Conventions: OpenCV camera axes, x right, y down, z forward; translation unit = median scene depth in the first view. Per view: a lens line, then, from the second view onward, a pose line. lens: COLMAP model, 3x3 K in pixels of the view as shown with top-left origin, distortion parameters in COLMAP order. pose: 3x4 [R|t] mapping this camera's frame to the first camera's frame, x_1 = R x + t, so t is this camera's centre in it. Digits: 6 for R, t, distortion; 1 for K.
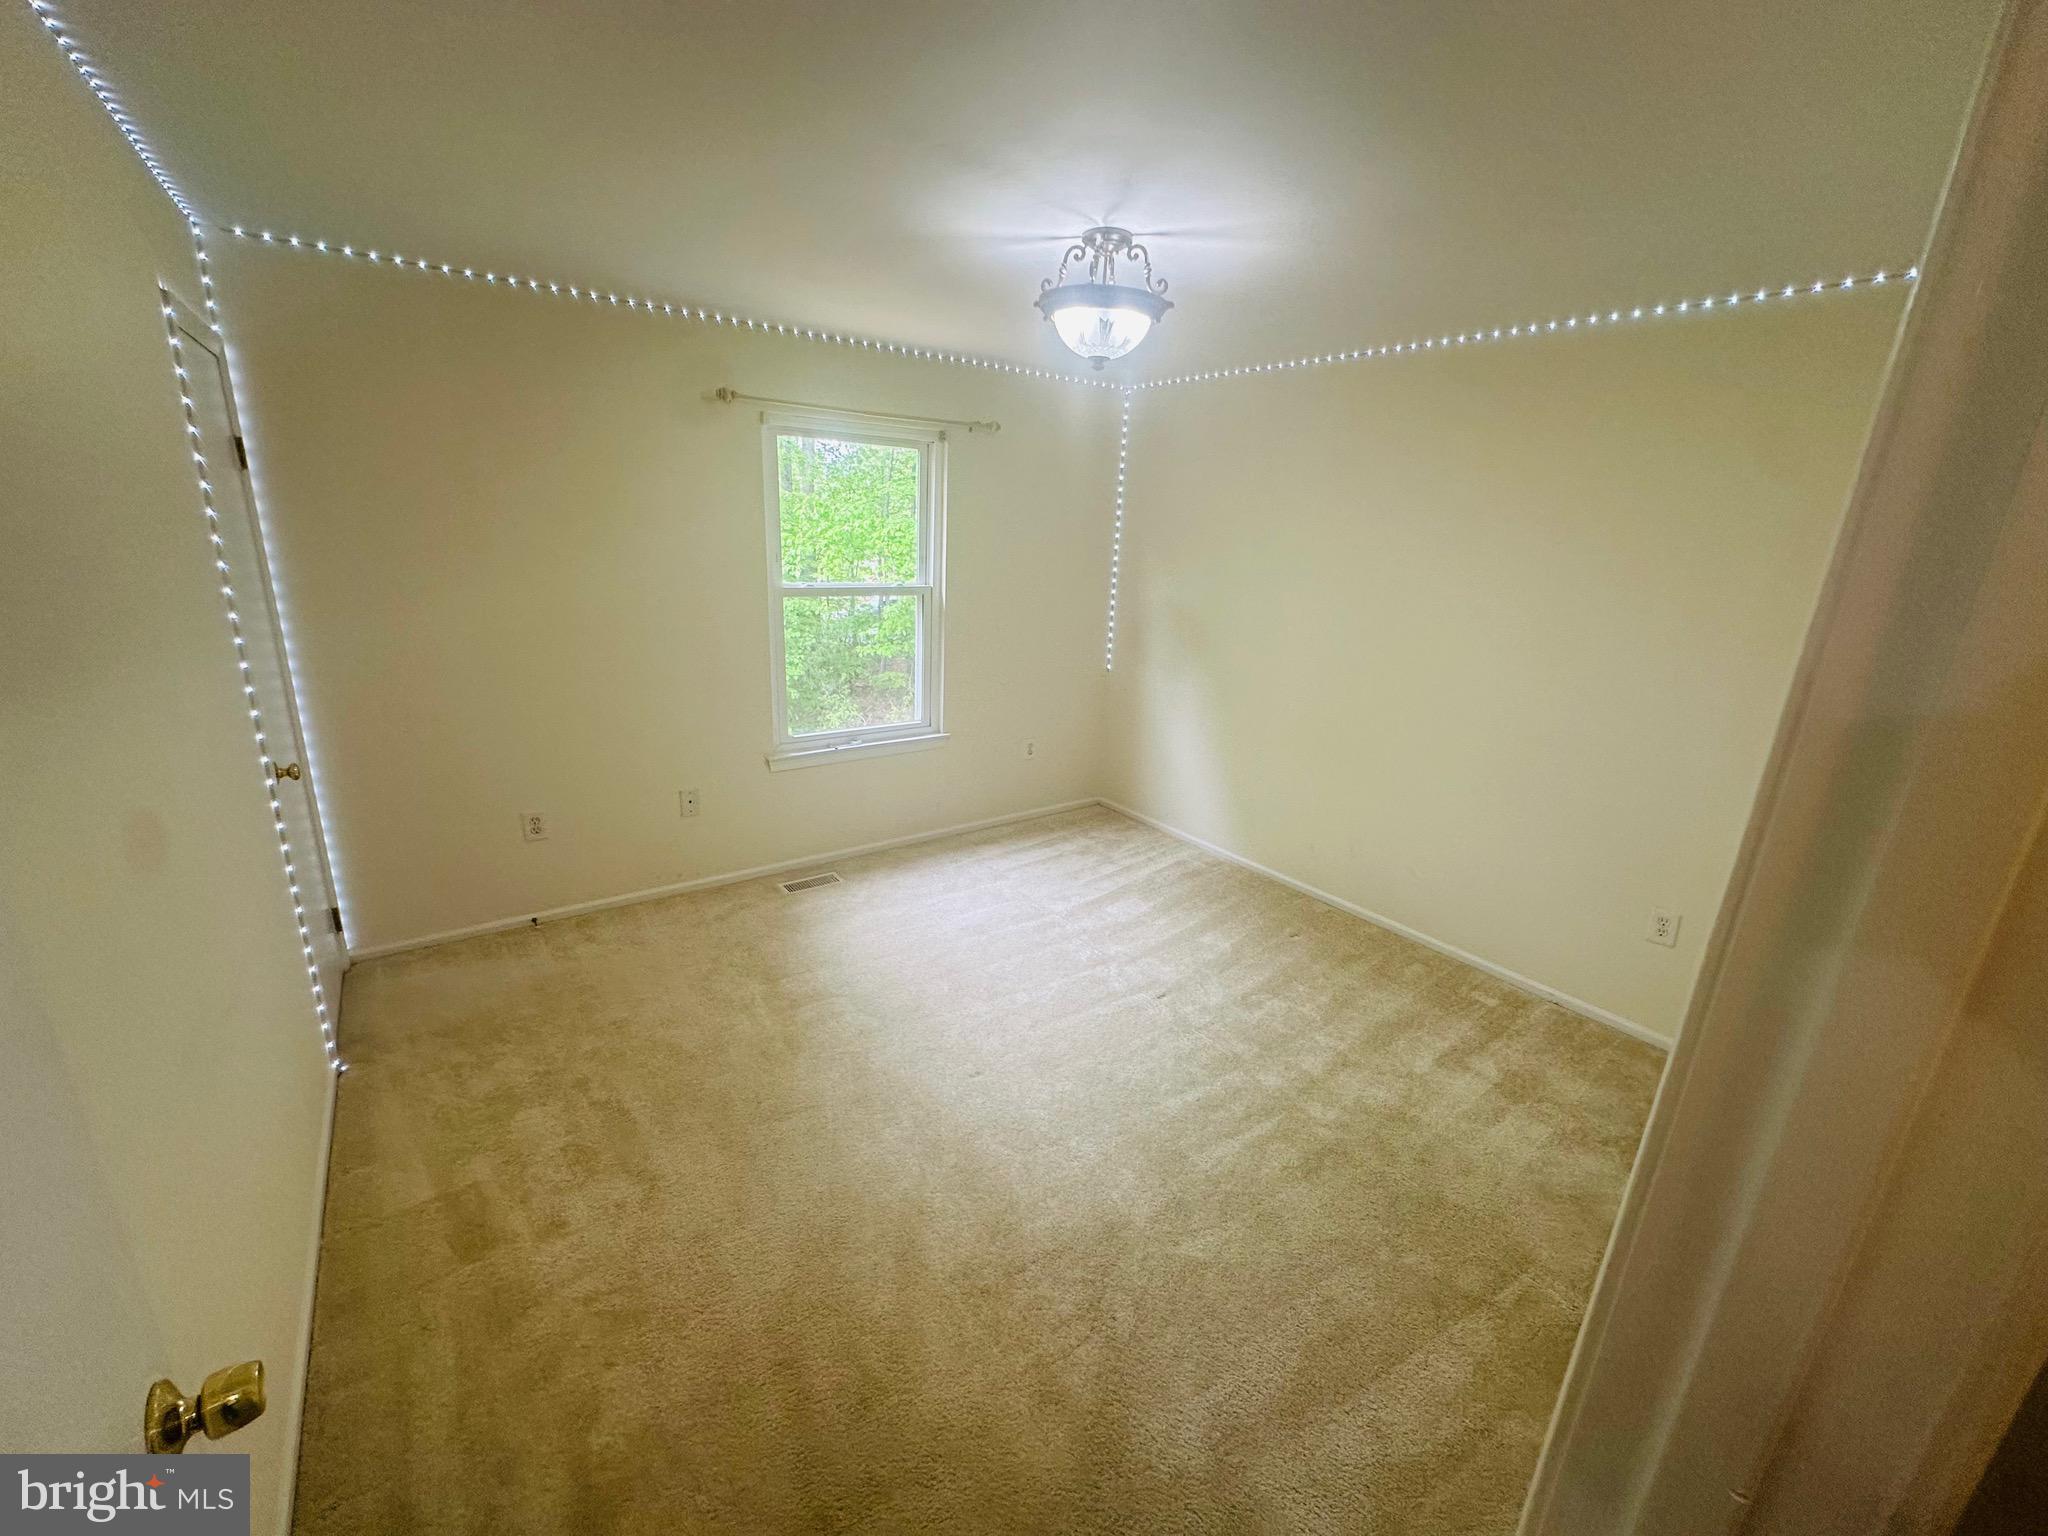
lens RADIAL K [[814.0, 0, 1024.0], [0, 814.0, 768.0], [0, 0, 1]] dist [-0.000323, -0.000121]
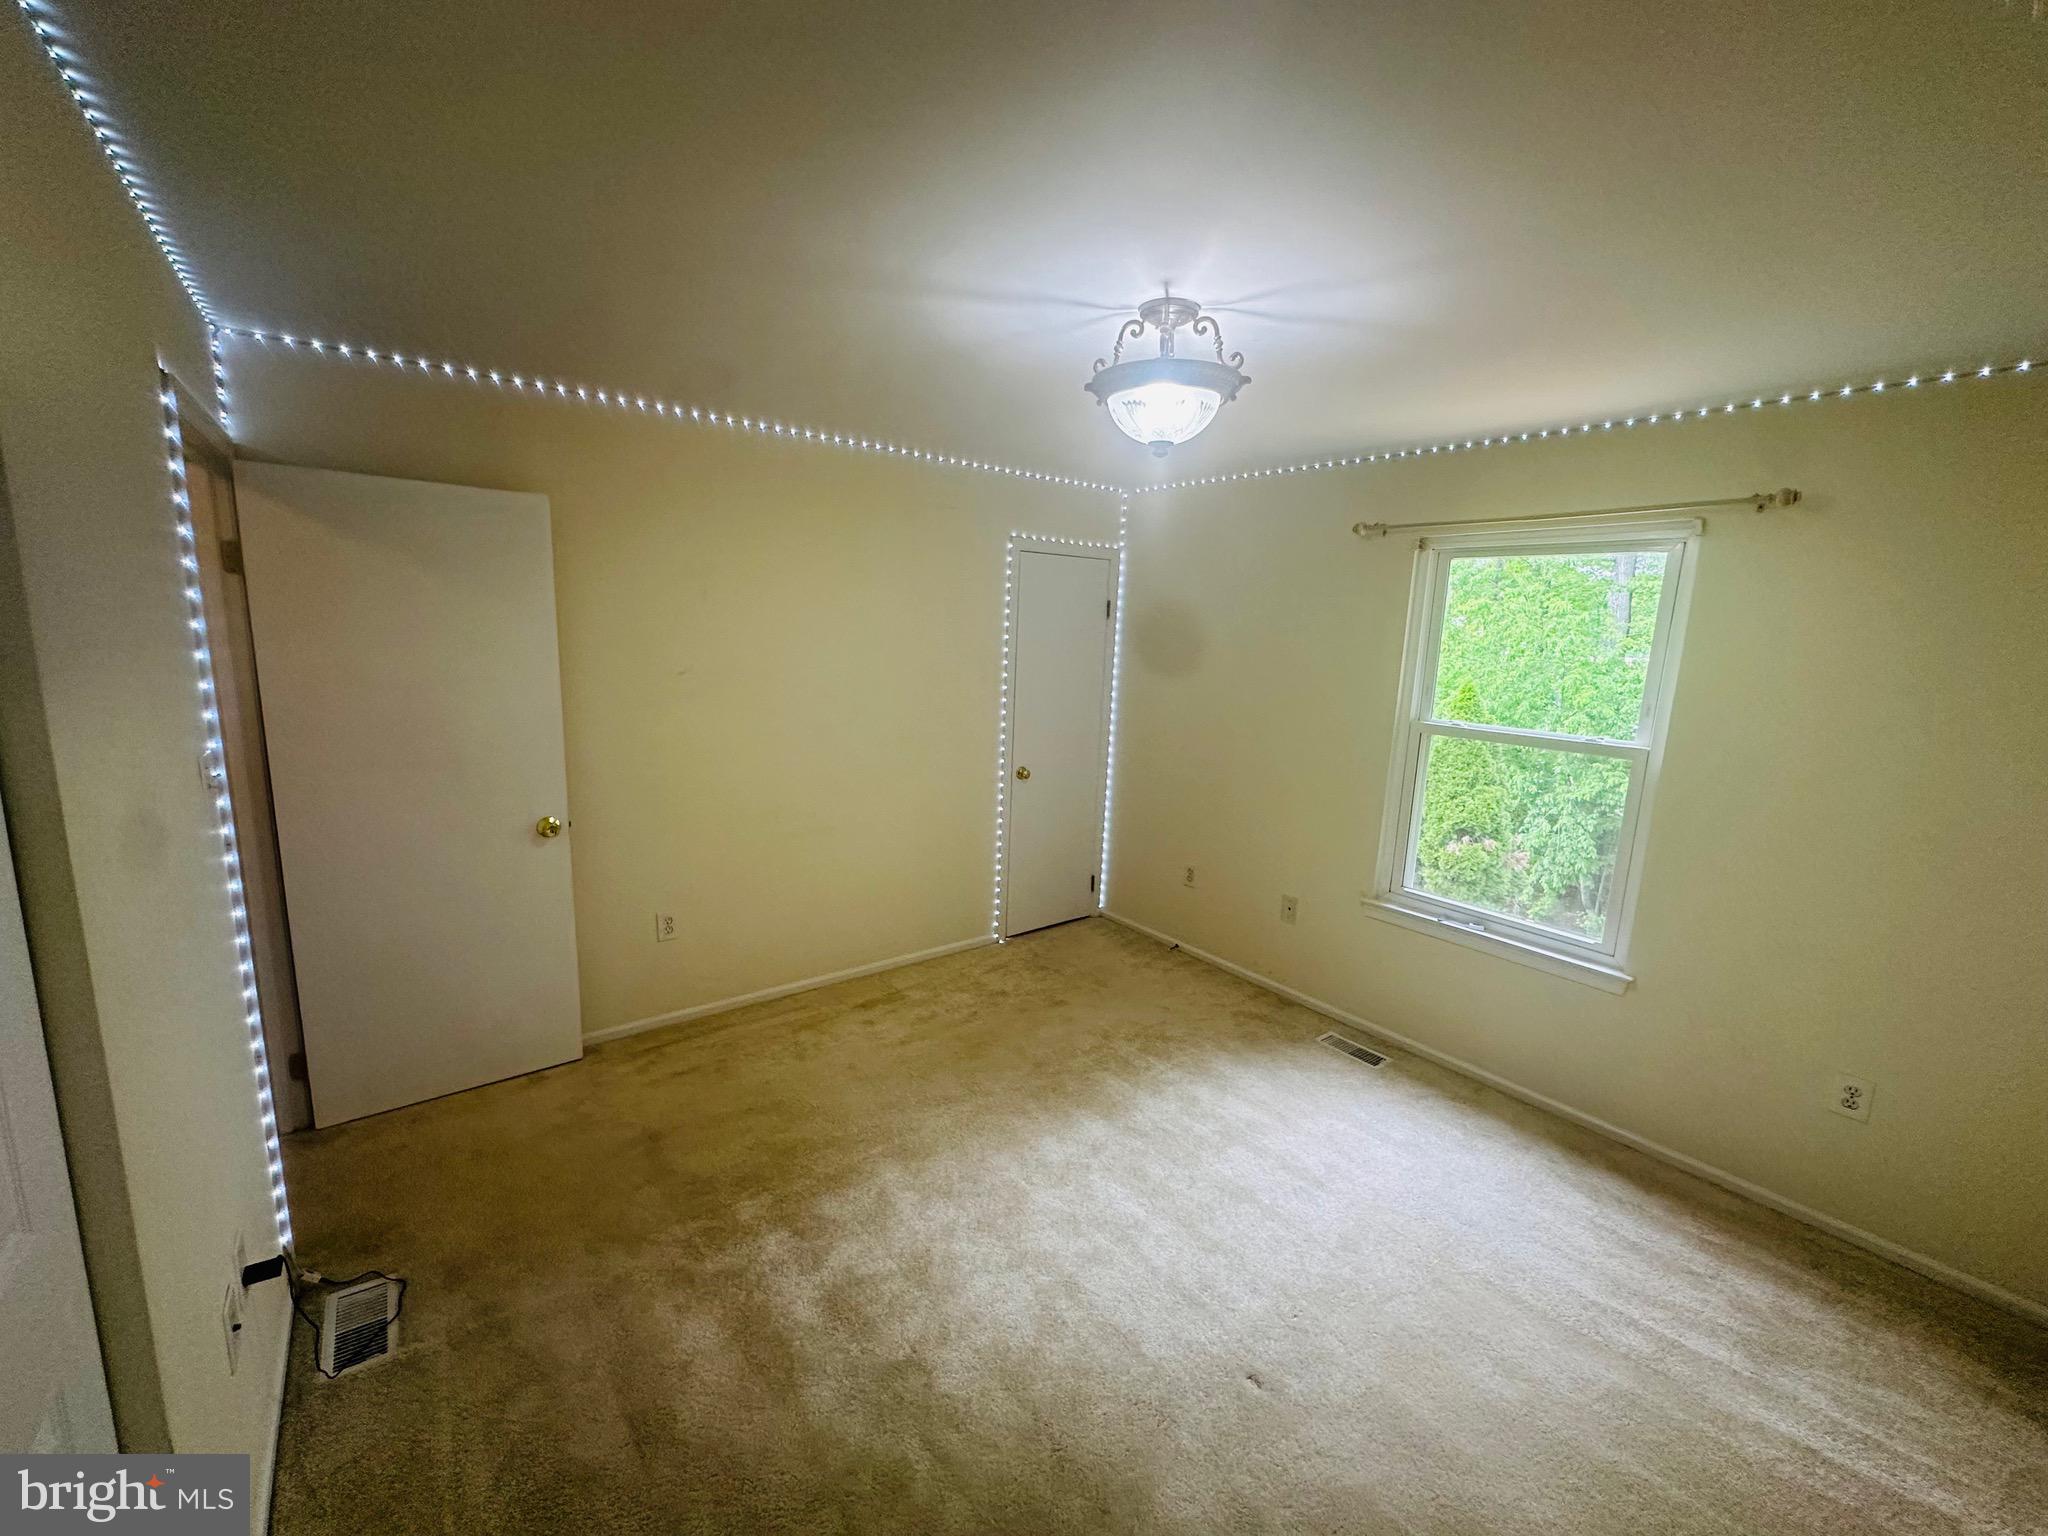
lens RADIAL K [[851.2, 0, 1024.0], [0, 851.2, 768.0], [0, 0, 1]] dist [0.028500, 0.000024]
pose [[0.035222, 0.137959, -0.989811, 0.635334], [-0.317098, 0.940790, 0.119843, -0.150878], [0.947739, 0.309646, 0.076883, 0.534931]]
